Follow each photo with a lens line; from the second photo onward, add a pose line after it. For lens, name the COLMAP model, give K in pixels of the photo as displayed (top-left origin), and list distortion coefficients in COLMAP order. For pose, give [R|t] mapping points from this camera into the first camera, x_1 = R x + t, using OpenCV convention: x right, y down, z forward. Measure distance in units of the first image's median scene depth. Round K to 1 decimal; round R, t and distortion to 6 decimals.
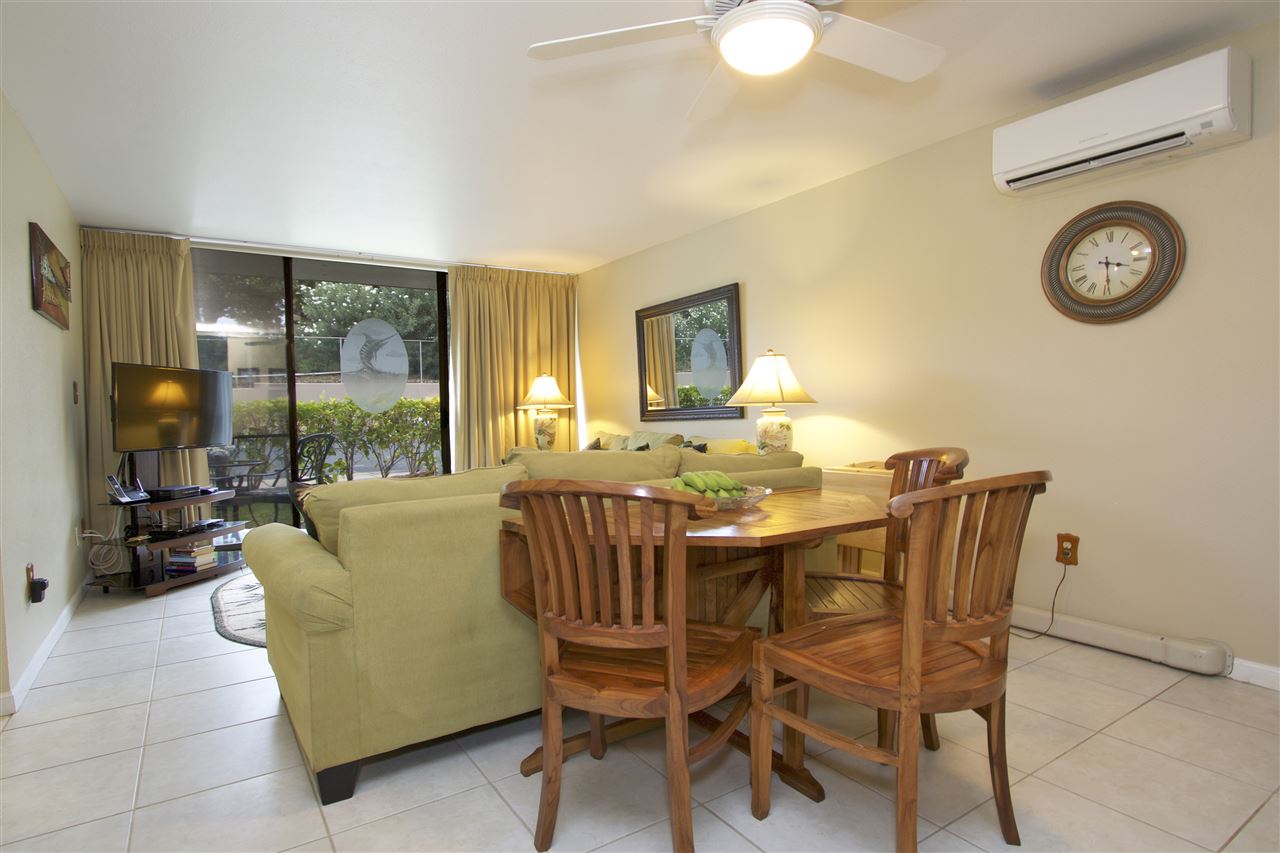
lens RADIAL K [[694.4, 0, 640.0], [0, 694.4, 426.5], [0, 0, 1]] dist [-0.029459, -0.000118]
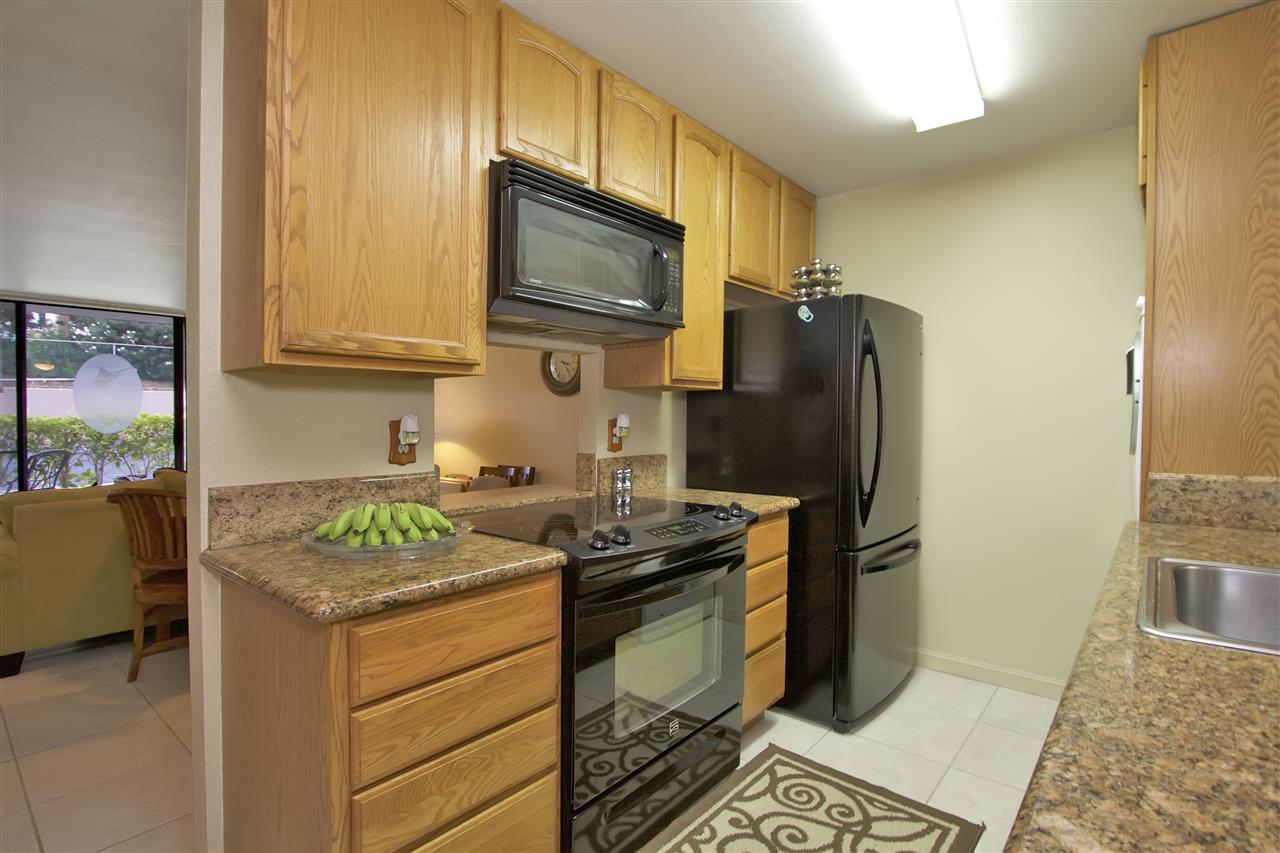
lens RADIAL K [[623.3, 0, 664.2], [0, 623.3, 414.5], [0, 0, 1]] dist [-0.022842, 0.000244]
pose [[0.952306, 0.012104, 0.304904, 0.137767], [-0.003305, 0.999563, -0.029360, -0.015194], [-0.305126, 0.026952, 0.951931, -0.200123]]
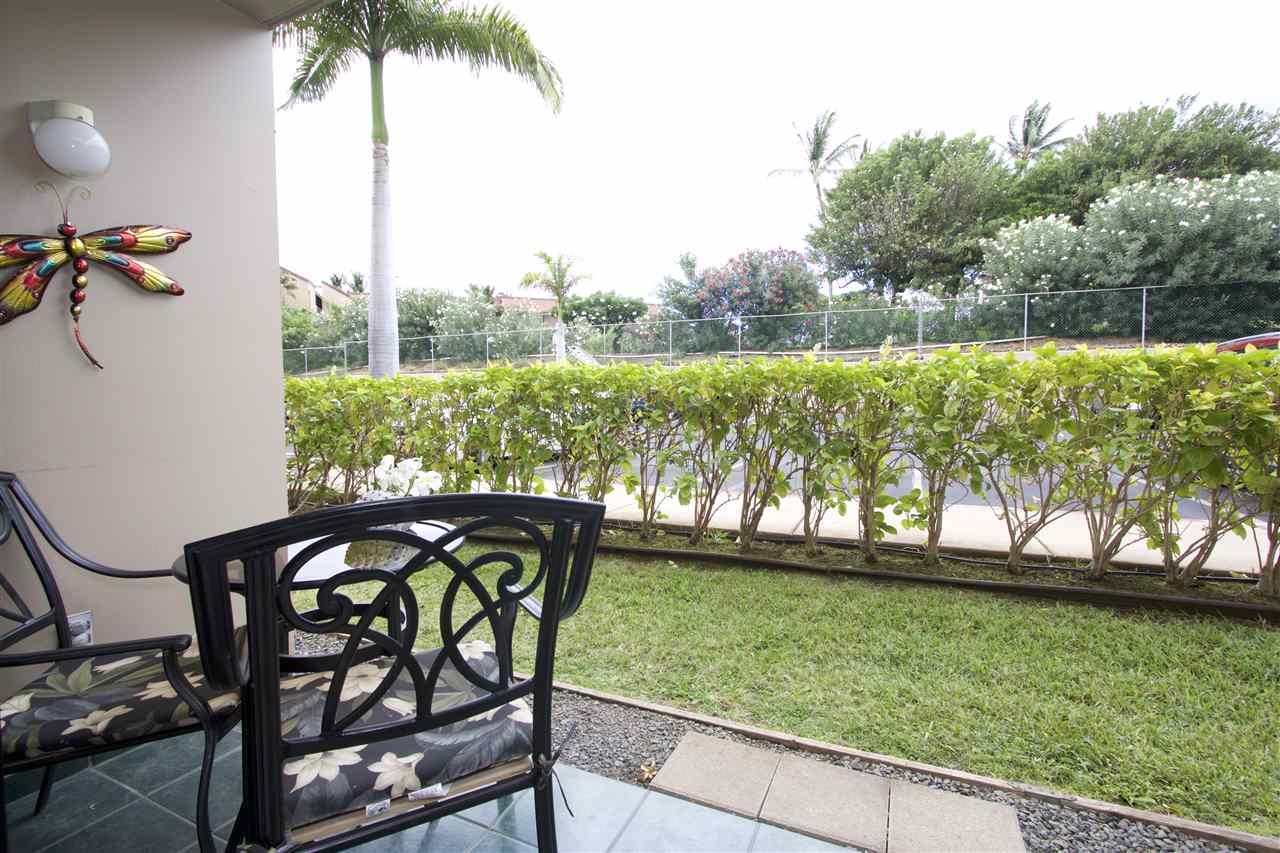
lens RADIAL K [[623.3, 0, 664.2], [0, 623.3, 414.5], [0, 0, 1]] dist [-0.022842, 0.000244]
pose [[0.569026, 0.049706, -0.820816, -0.201886], [-0.026796, 0.998762, 0.041905, -0.014496], [0.821883, -0.001851, 0.569653, 0.643289]]
